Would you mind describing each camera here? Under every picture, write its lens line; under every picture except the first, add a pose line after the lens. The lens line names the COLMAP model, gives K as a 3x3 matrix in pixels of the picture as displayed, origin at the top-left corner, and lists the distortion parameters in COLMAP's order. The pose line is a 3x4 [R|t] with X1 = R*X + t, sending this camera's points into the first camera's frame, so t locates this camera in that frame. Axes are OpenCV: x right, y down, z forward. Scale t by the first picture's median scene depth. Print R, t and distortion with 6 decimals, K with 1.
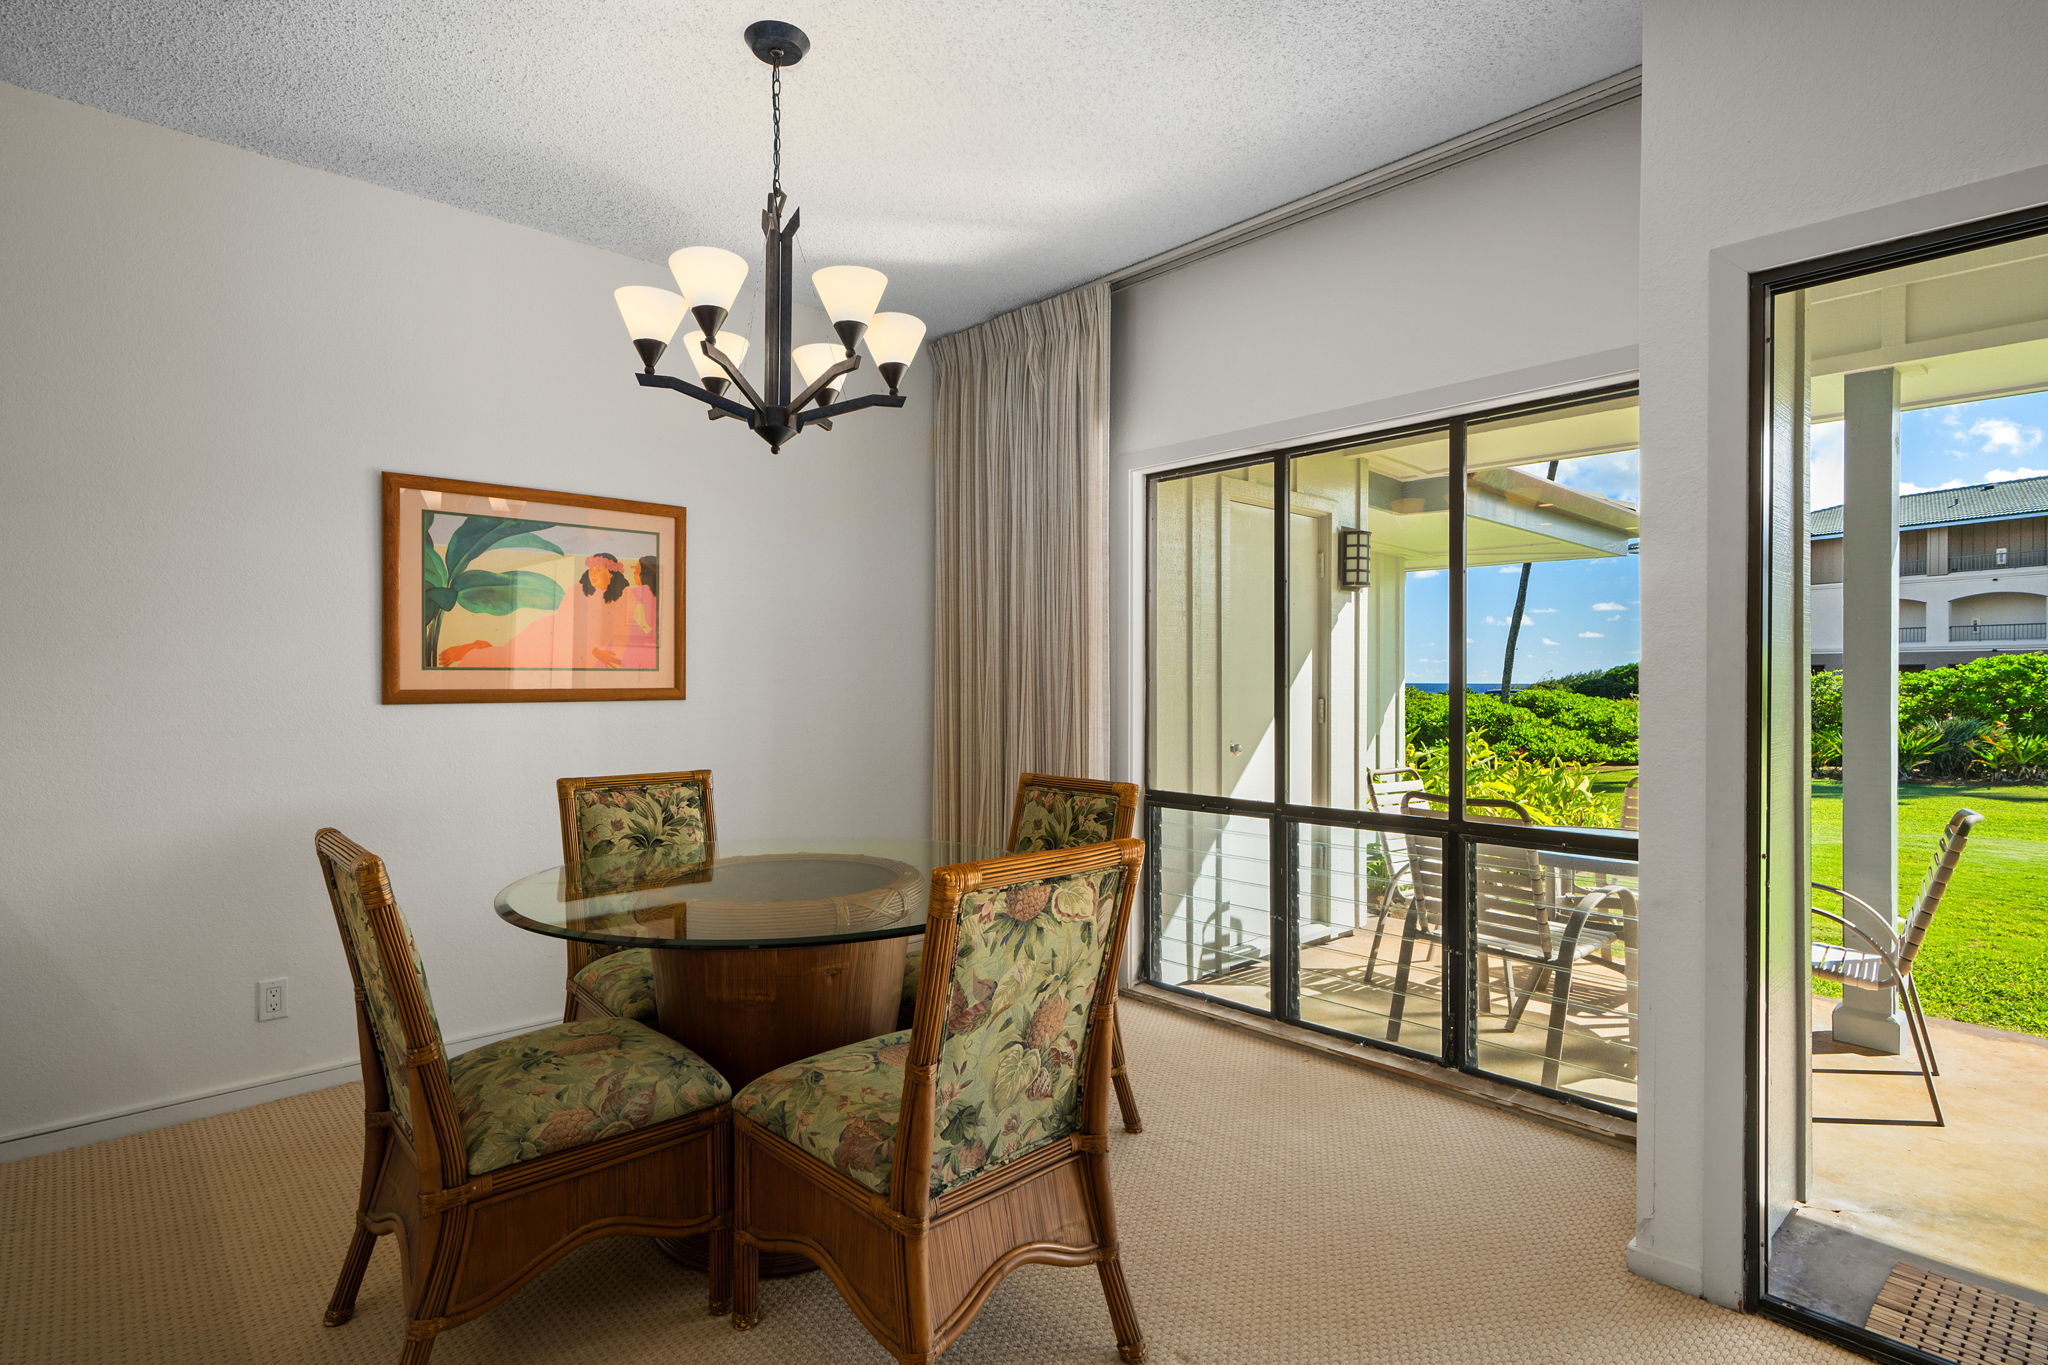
lens RADIAL K [[1018.1, 0, 994.9], [0, 1018.1, 683.1], [0, 0, 1]] dist [-0.001470, -0.000684]
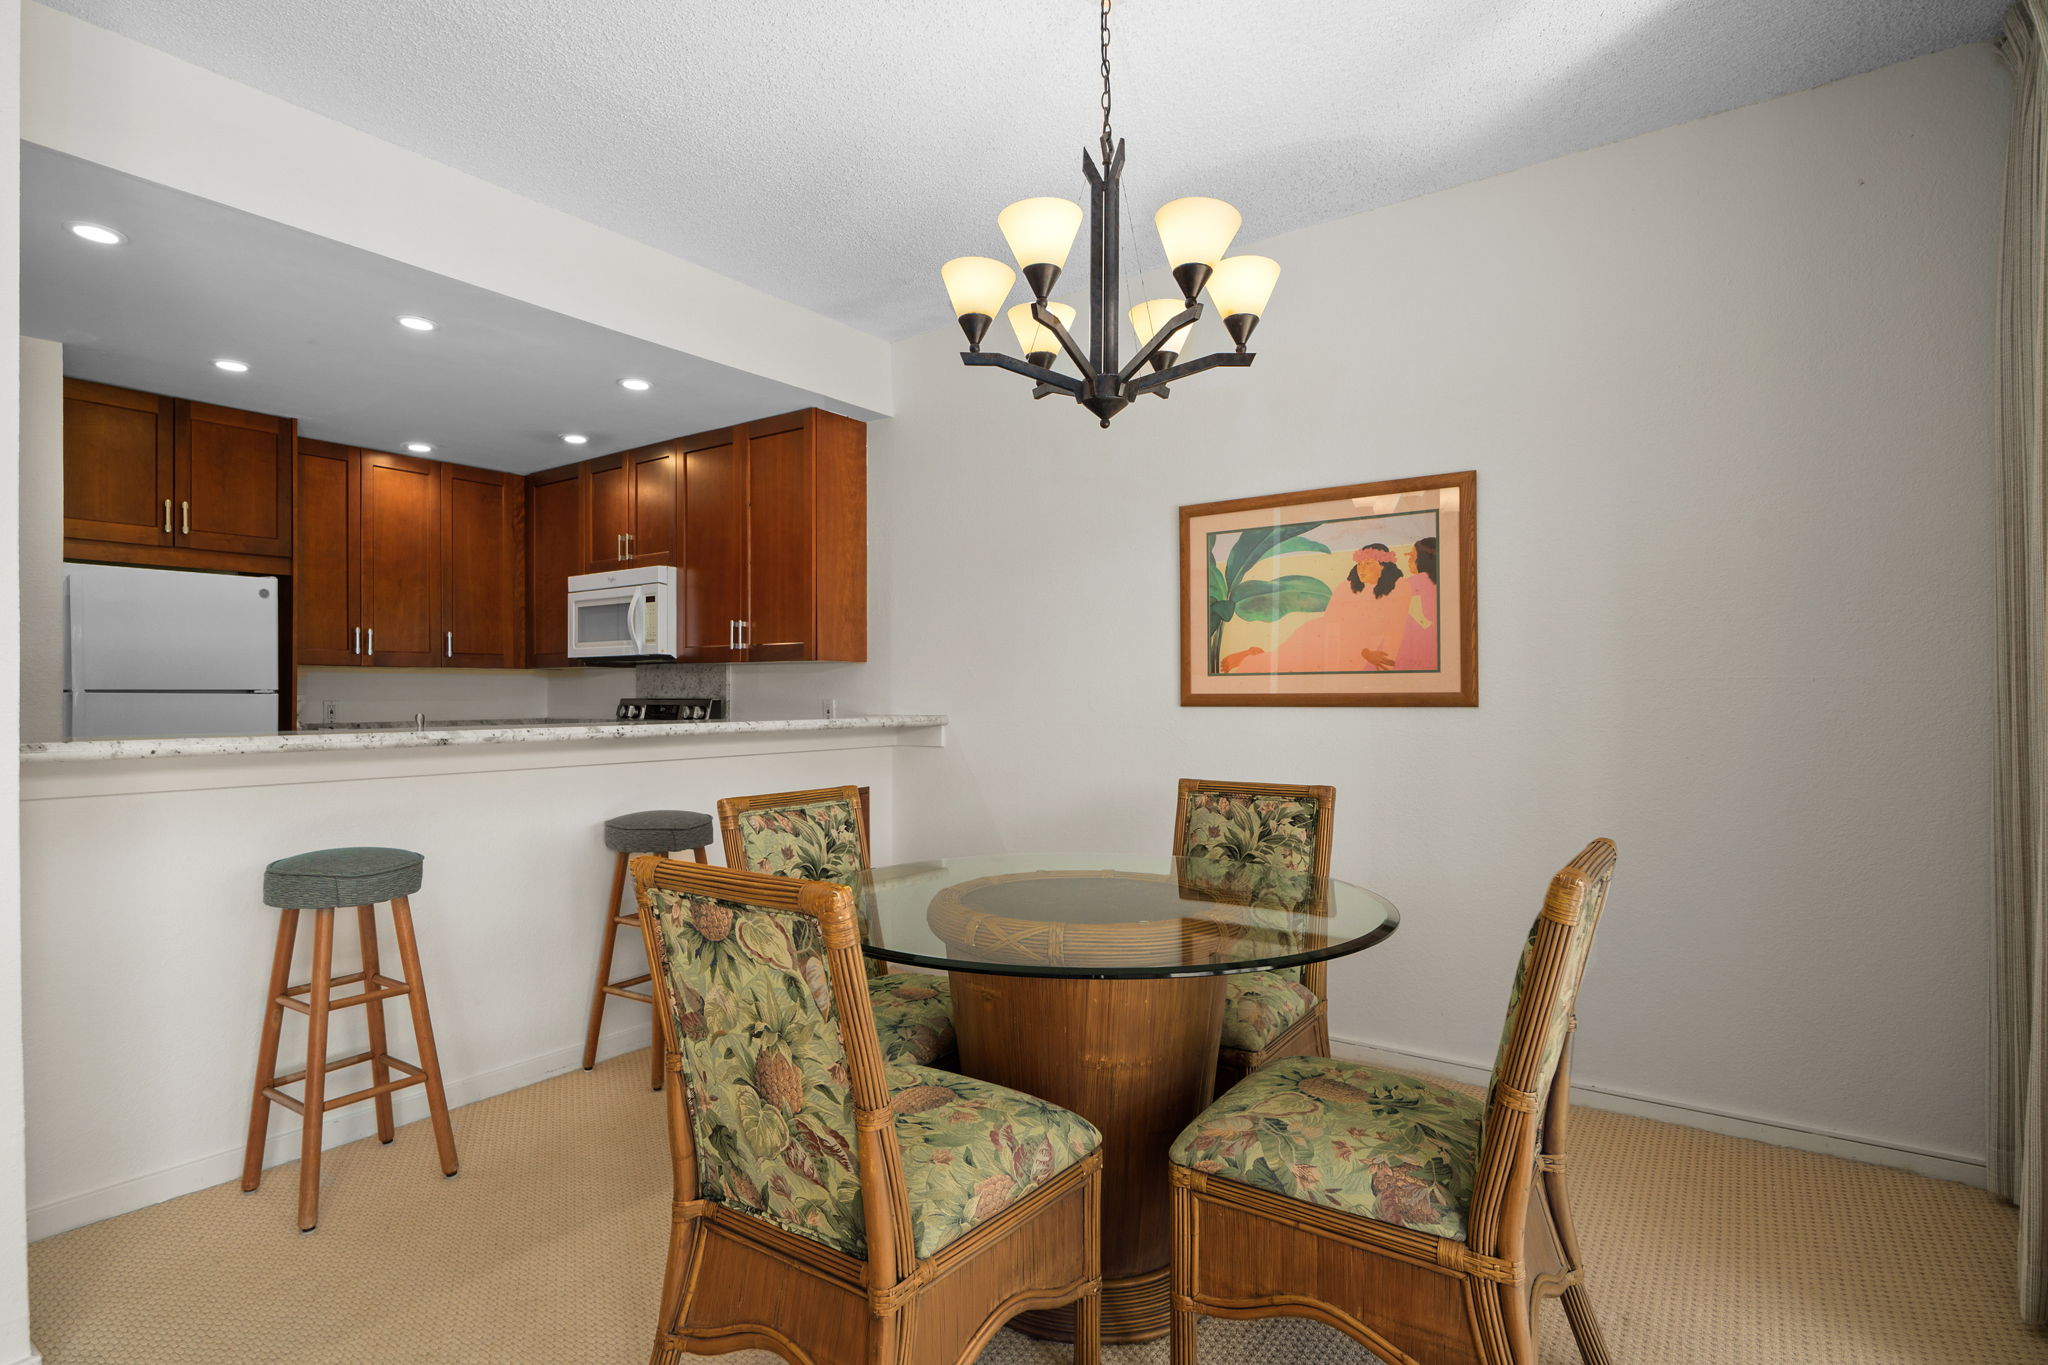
lens RADIAL K [[1035.5, 0, 1020.2], [0, 1035.5, 696.2], [0, 0, 1]] dist [0.001335, 0.000302]
pose [[0.217481, -0.002687, -0.976061, 0.478226], [0.001578, 0.999996, -0.002401, 0.010594], [0.976063, -0.001018, 0.217485, 0.522659]]
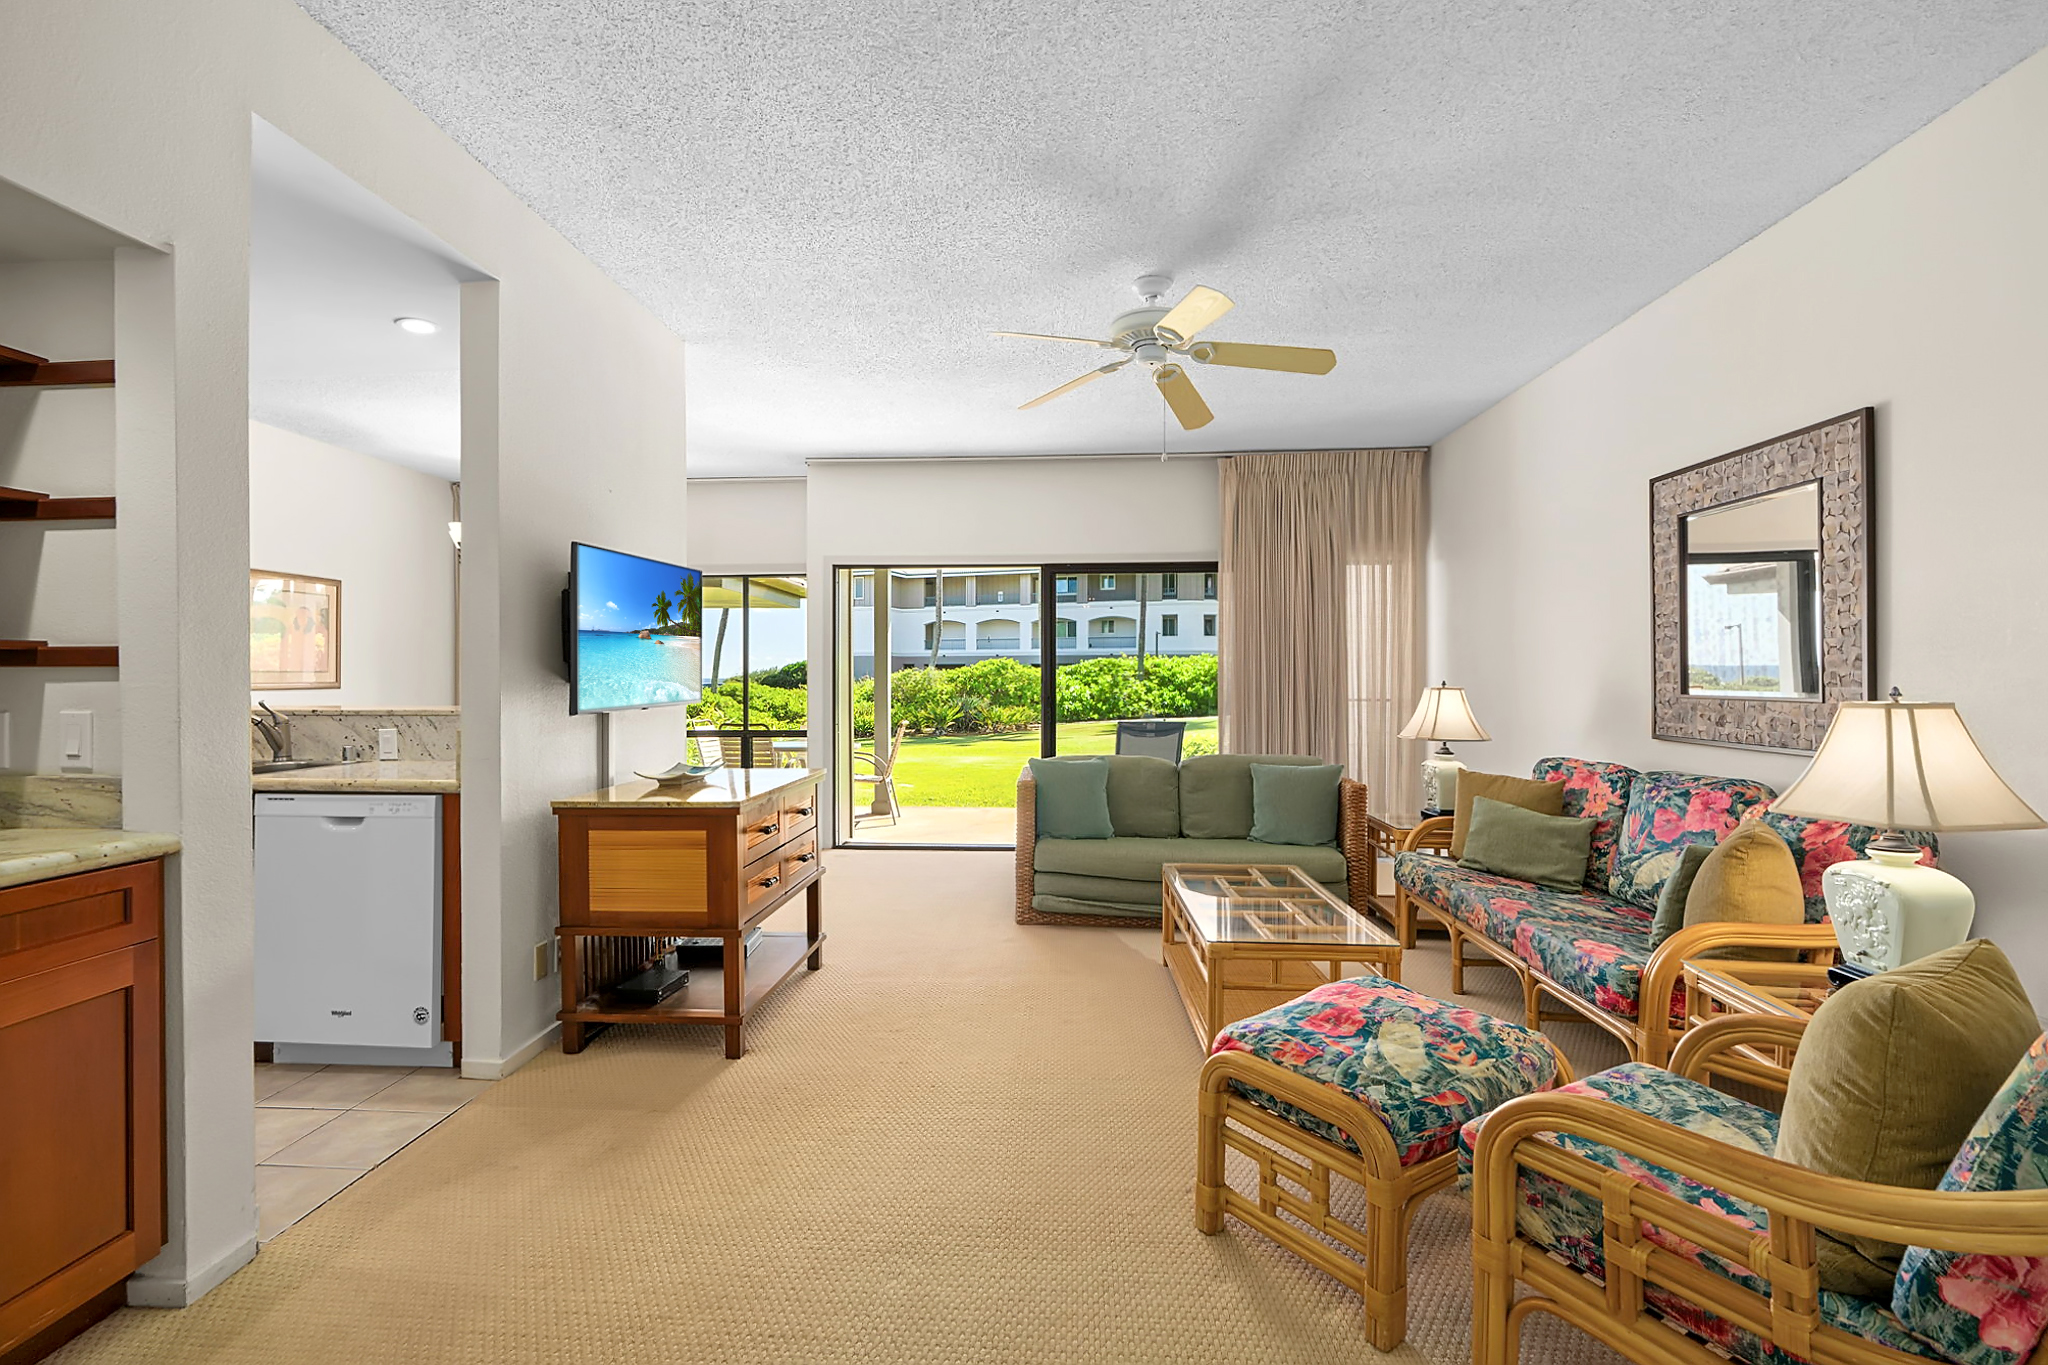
lens RADIAL K [[951.5, 0, 985.7], [0, 951.5, 667.9], [0, 0, 1]] dist [-0.002469, 0.000203]
pose [[0.728963, 0.002337, 0.684550, -0.700209], [0.005190, 0.999947, -0.008940, 0.004155], [-0.684534, 0.010070, 0.728911, -1.078776]]
